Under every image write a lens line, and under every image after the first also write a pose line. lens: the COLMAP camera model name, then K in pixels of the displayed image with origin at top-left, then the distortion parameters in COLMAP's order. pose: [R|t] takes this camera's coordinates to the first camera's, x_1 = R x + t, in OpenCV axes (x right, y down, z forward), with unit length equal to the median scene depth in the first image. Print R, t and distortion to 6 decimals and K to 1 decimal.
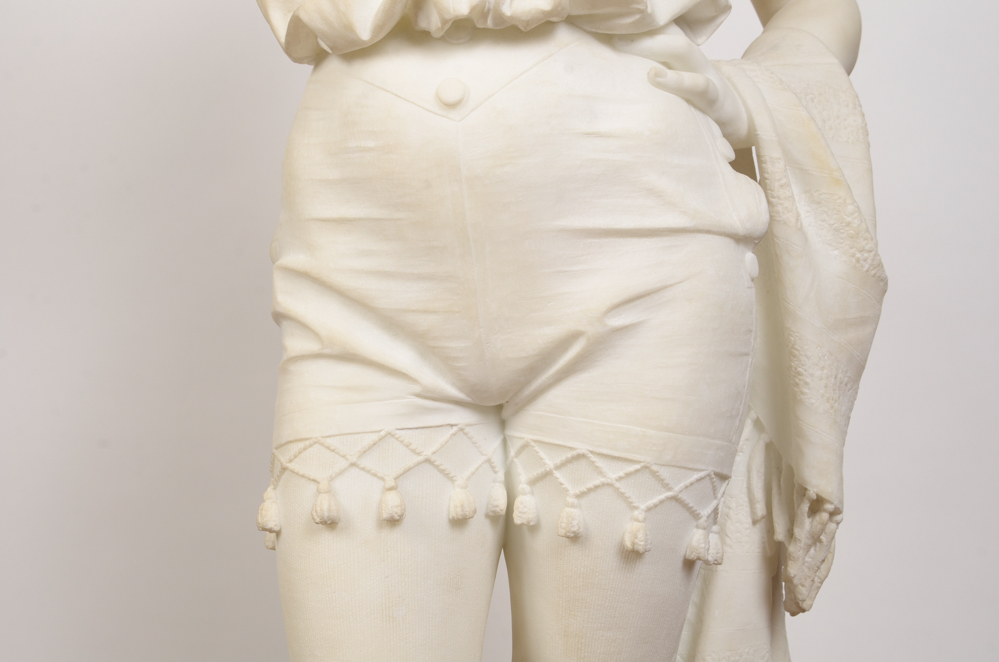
lens RADIAL K [[1371.1, 0, 500.3], [0, 1371.1, 334.5], [0, 0, 1]] dist [0.009567, 0.000683]
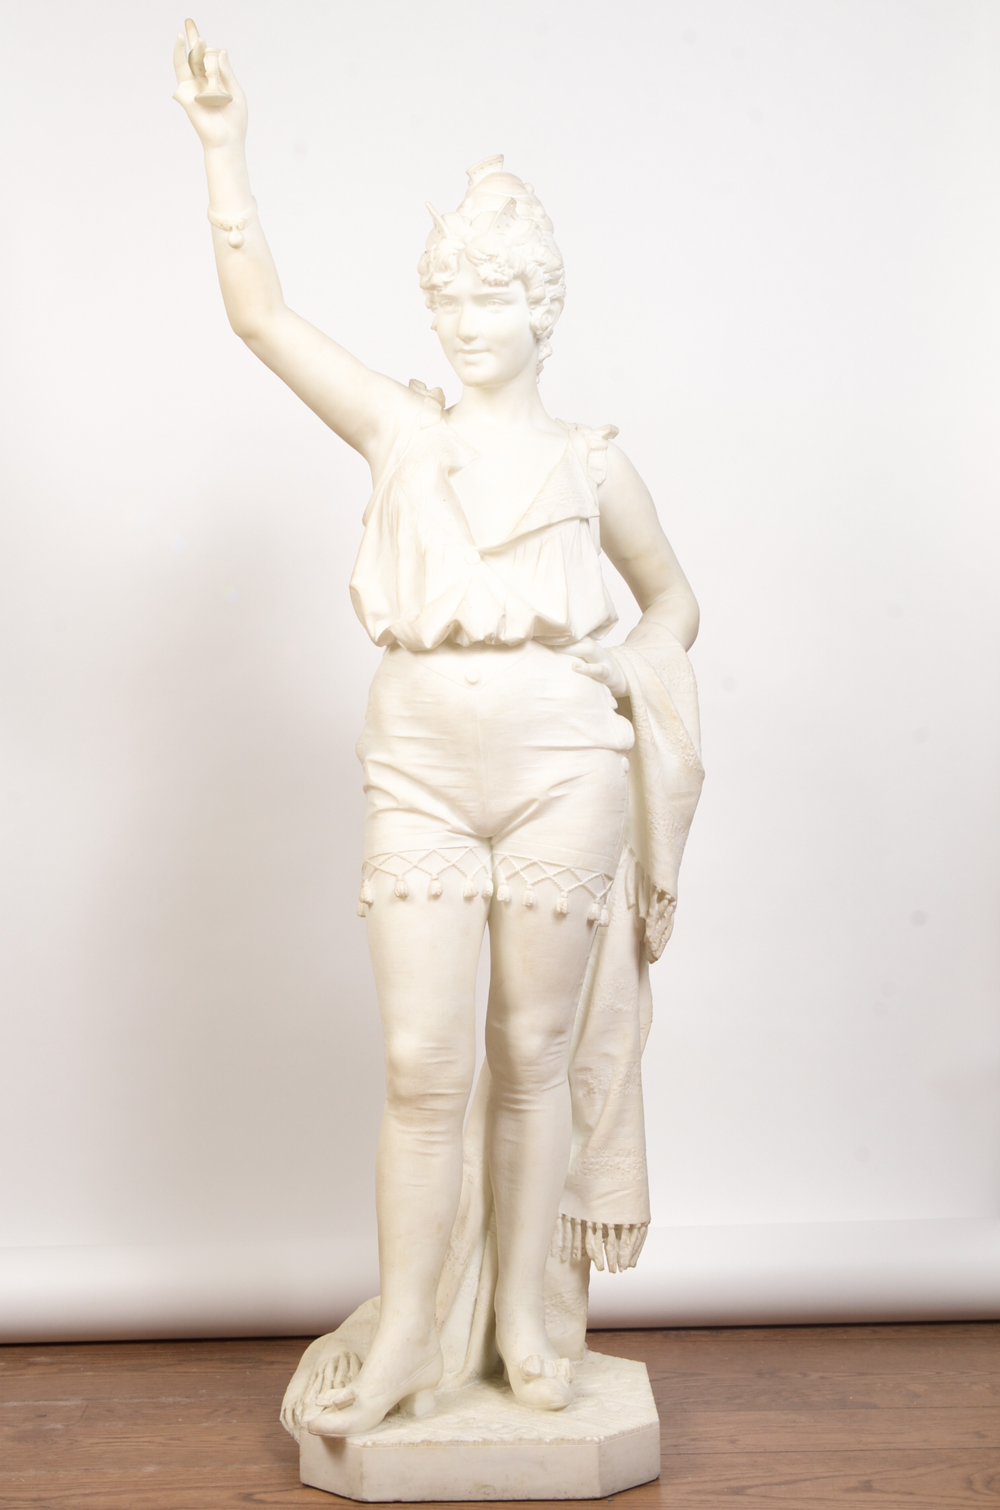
lens RADIAL K [[2234.5, 0, 466.3], [0, 2234.5, 756.0], [0, 0, 1]] dist [0.046300, -0.066734]
pose [[0.997808, 0.015215, 0.064398, -0.234042], [-0.014463, 0.999822, -0.012119, -0.021708], [-0.064571, 0.011161, 0.997851, -2.060670]]
